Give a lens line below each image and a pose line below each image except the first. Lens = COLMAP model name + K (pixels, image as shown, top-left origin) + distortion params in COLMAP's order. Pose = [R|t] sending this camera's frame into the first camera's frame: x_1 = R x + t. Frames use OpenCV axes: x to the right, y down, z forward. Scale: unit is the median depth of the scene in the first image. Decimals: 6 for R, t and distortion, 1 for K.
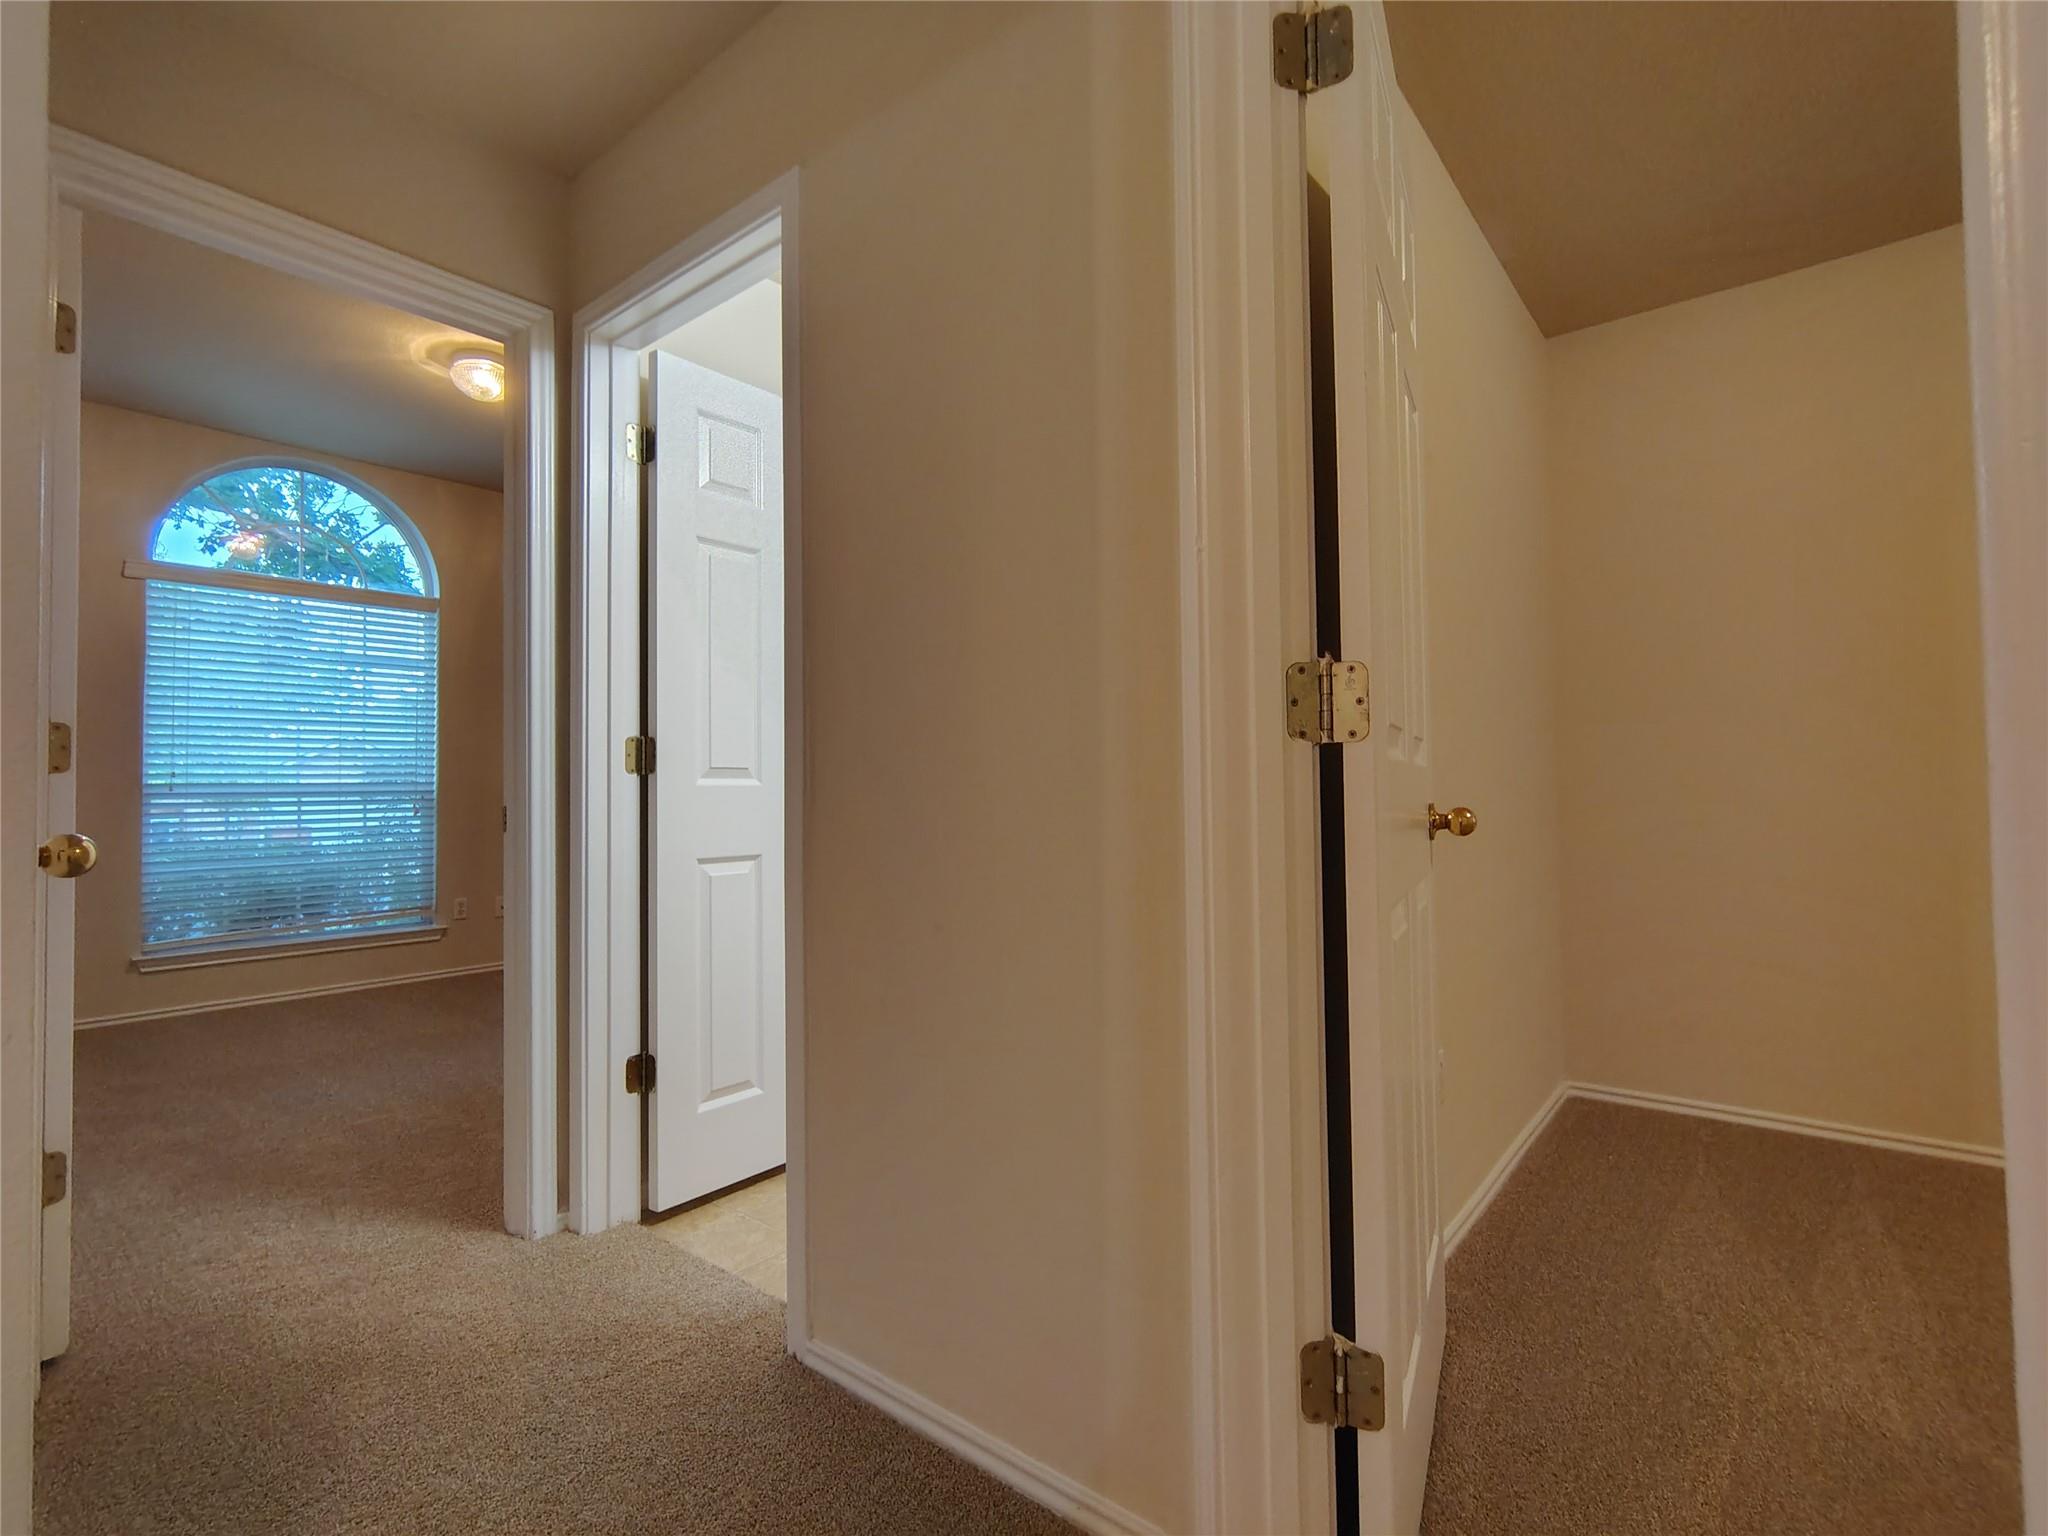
lens RADIAL K [[964.0, 0, 1021.6], [0, 964.0, 770.6], [0, 0, 1]] dist [-0.009190, 0.002903]
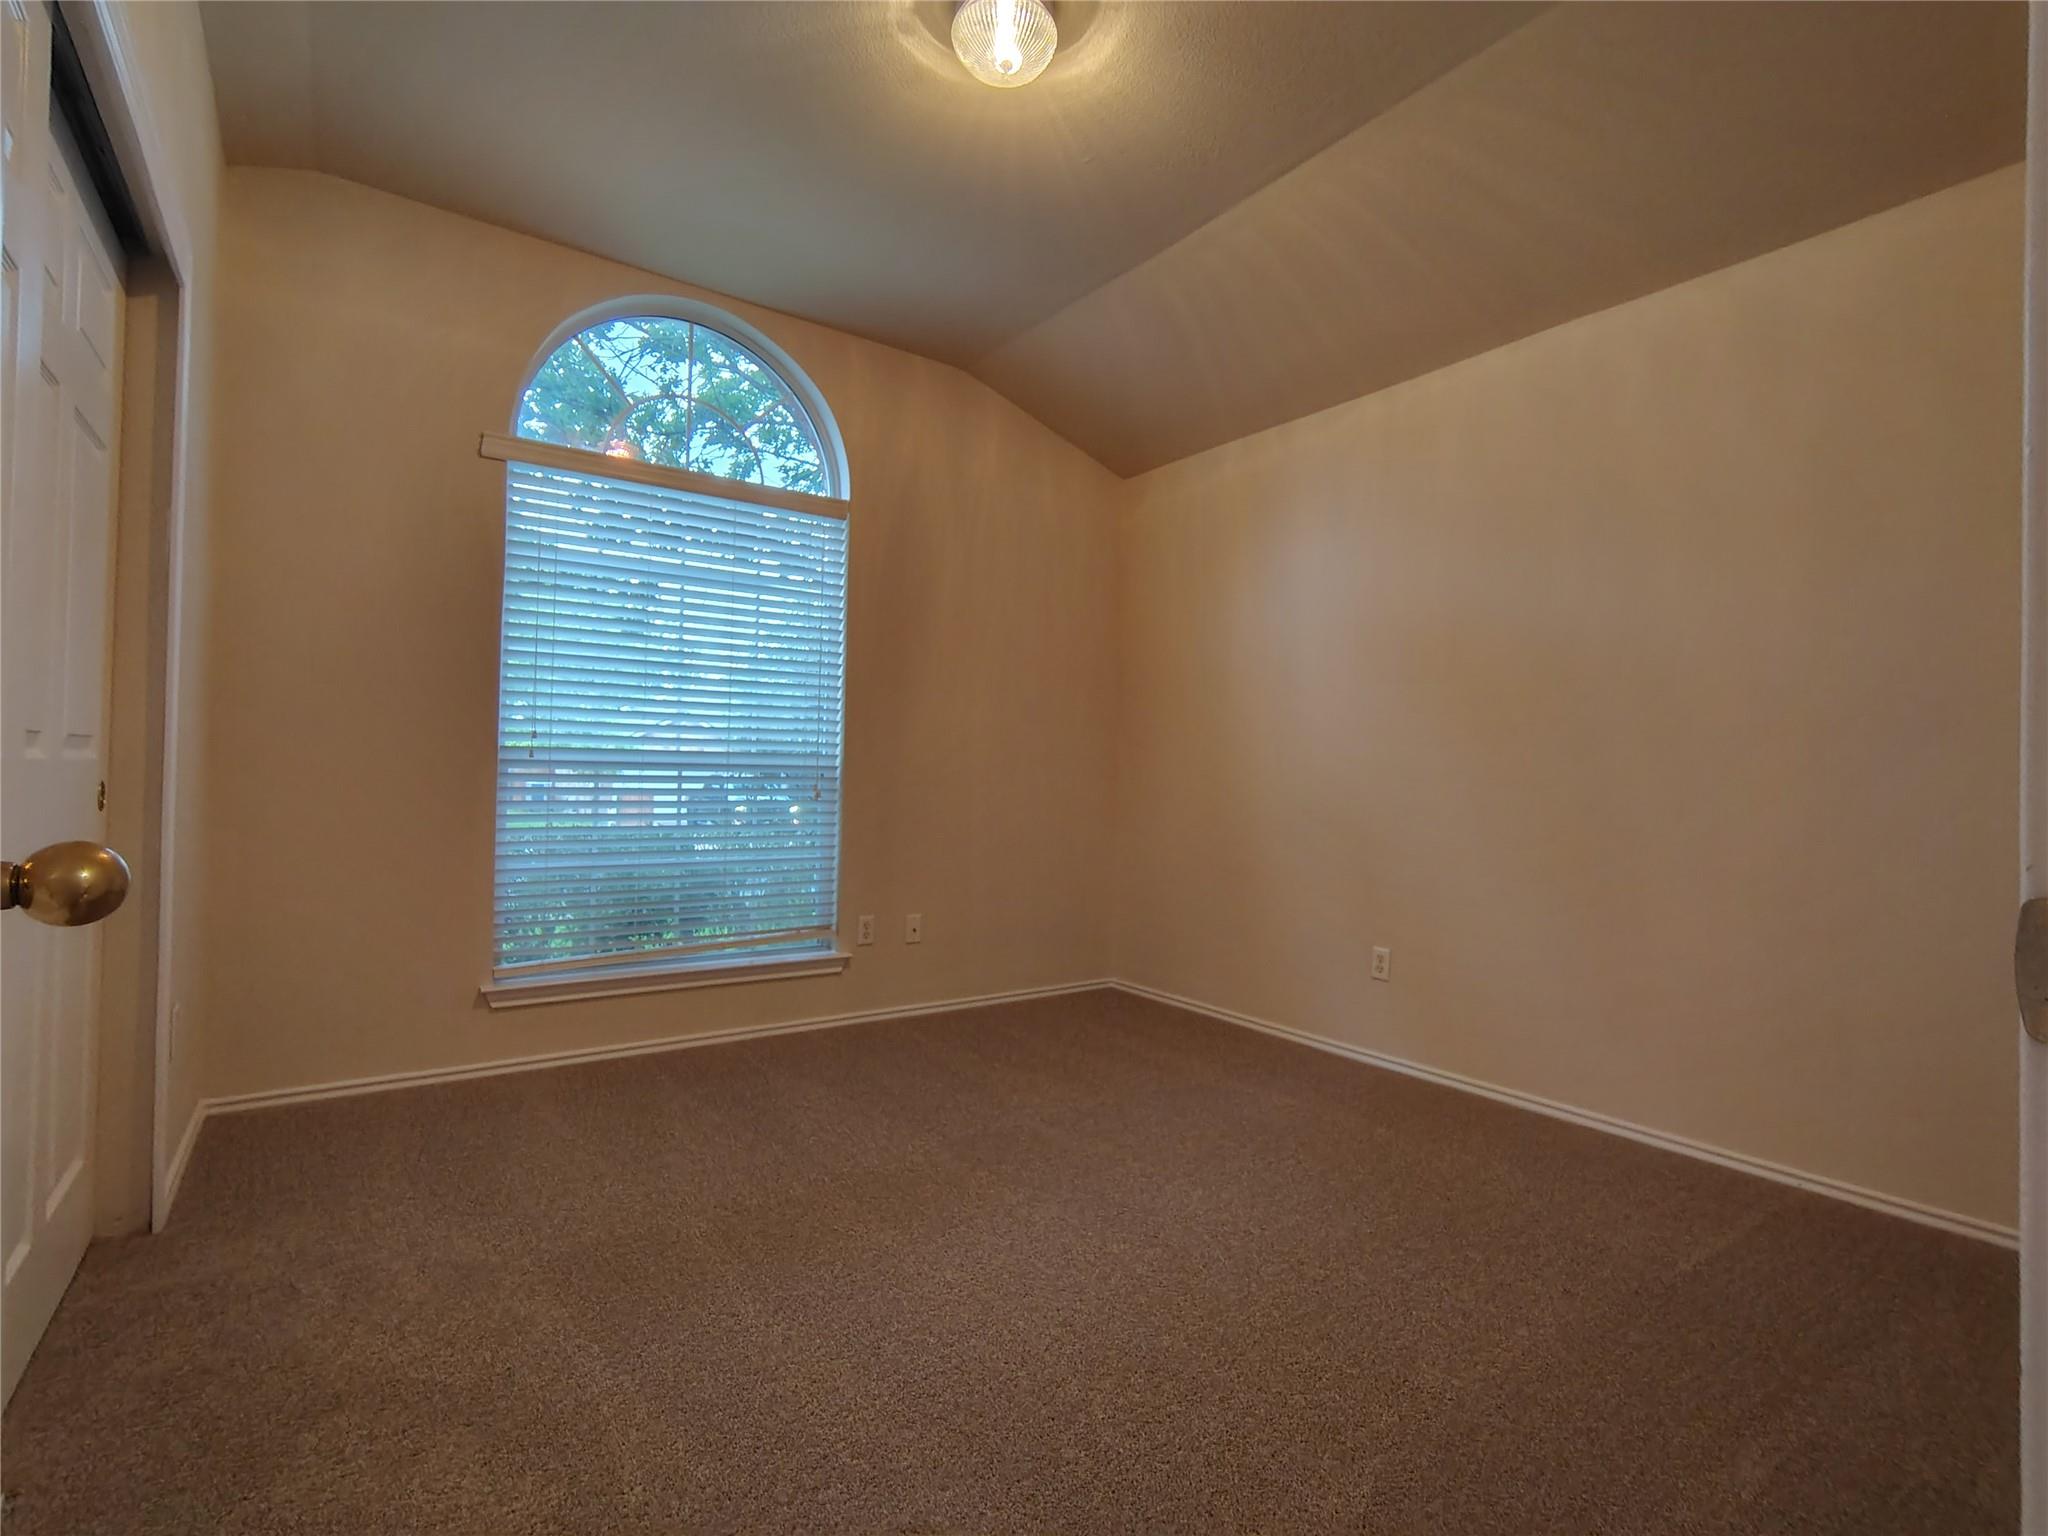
lens RADIAL K [[964.0, 0, 1022.8], [0, 964.0, 771.1], [0, 0, 1]] dist [-0.009190, 0.002903]
pose [[0.969984, 0.035484, -0.240565, -0.327475], [-0.030719, 0.999251, 0.023529, 0.003270], [0.241220, -0.015432, 0.970348, 0.358190]]
